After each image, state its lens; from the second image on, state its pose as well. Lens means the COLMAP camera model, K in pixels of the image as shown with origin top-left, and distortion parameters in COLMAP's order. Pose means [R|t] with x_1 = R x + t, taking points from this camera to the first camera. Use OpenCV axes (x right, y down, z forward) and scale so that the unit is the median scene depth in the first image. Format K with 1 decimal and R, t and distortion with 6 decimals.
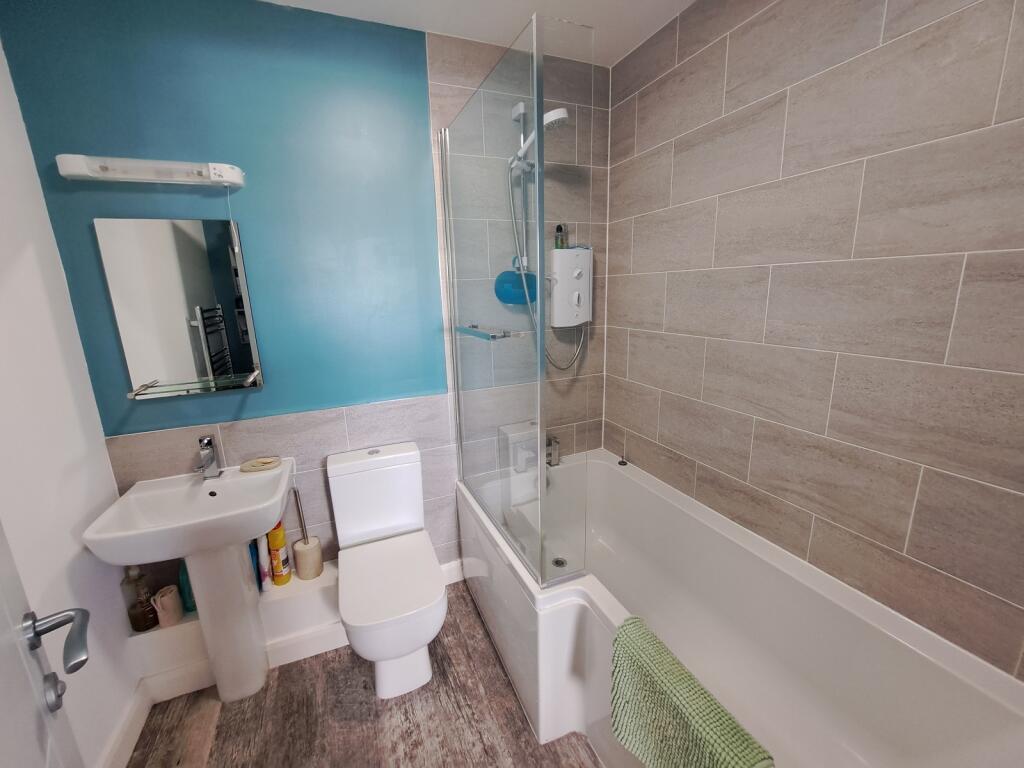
lens RADIAL K [[408.7, 0, 511.7], [0, 408.7, 381.7], [0, 0, 1]] dist [-0.016038, 0.000270]
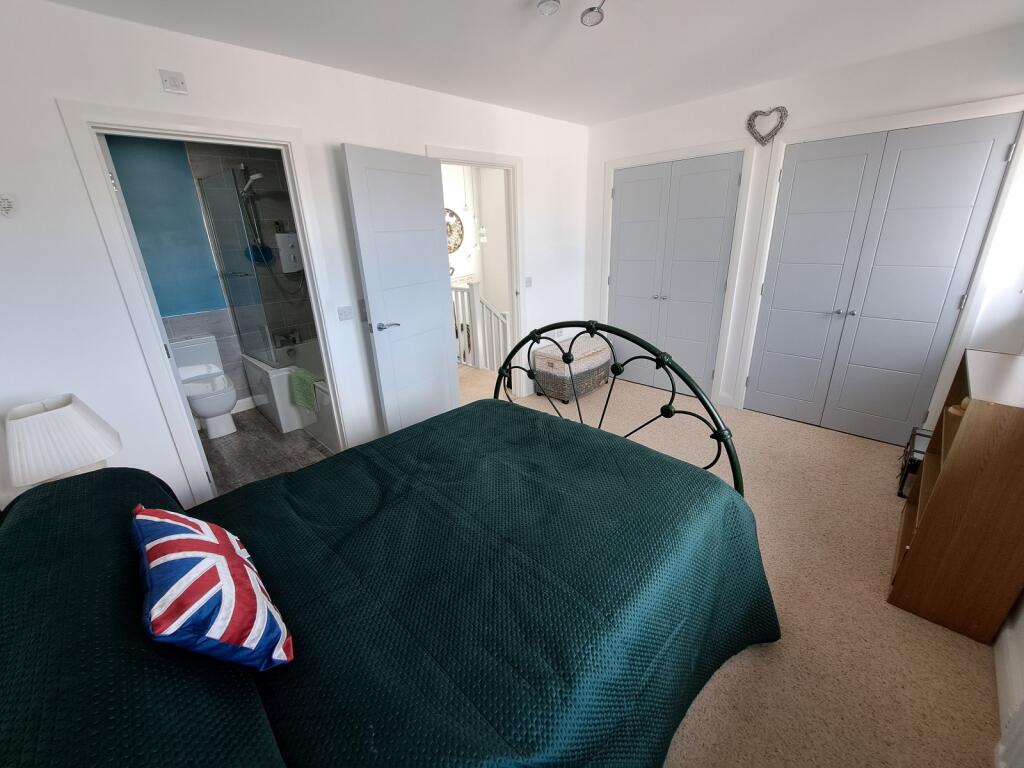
lens RADIAL K [[408.7, 0, 510.5], [0, 408.7, 382.7], [0, 0, 1]] dist [-0.016038, 0.000270]
pose [[0.929701, -0.128615, 0.345129, 0.401192], [0.089139, 0.987763, 0.127977, 0.254932], [-0.357366, -0.088216, 0.929789, -1.369017]]
